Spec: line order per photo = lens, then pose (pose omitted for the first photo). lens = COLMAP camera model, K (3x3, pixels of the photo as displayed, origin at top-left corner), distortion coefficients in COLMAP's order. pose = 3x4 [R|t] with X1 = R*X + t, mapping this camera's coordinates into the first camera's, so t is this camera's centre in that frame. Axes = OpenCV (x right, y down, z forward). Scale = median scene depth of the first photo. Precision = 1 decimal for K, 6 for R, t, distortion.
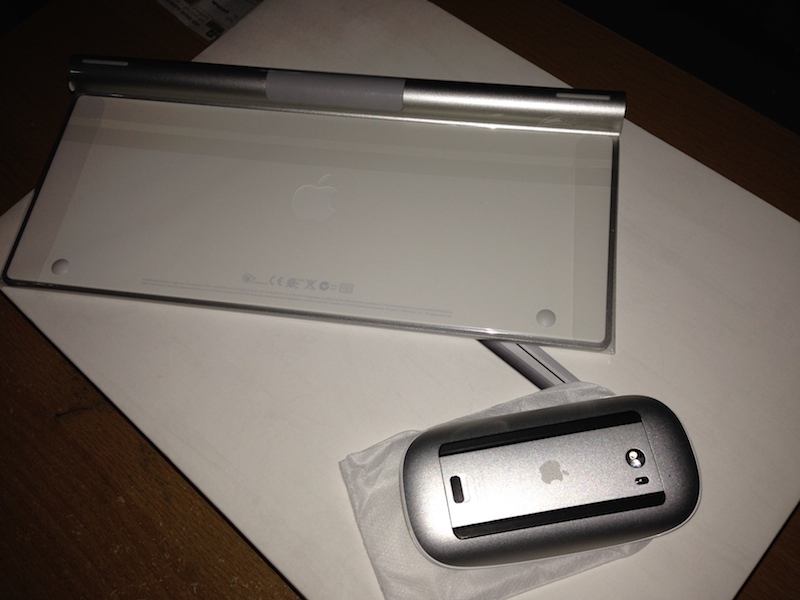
lens RADIAL K [[766.8, 0, 397.3], [0, 766.8, 300.8], [0, 0, 1]] dist [-0.077132, 0.000000]
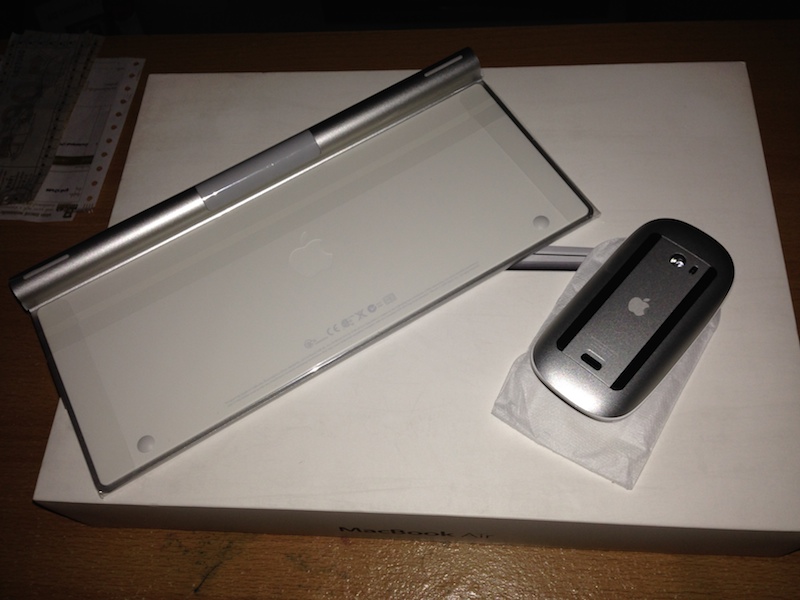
lens RADIAL K [[766.8, 0, 402.6], [0, 766.8, 299.3], [0, 0, 1]] dist [-0.077132, 0.000000]
pose [[0.782380, -0.553180, 0.286137, -0.372669], [0.576243, 0.817267, 0.004385, -0.009567], [-0.236276, 0.161453, 0.958179, -0.085869]]
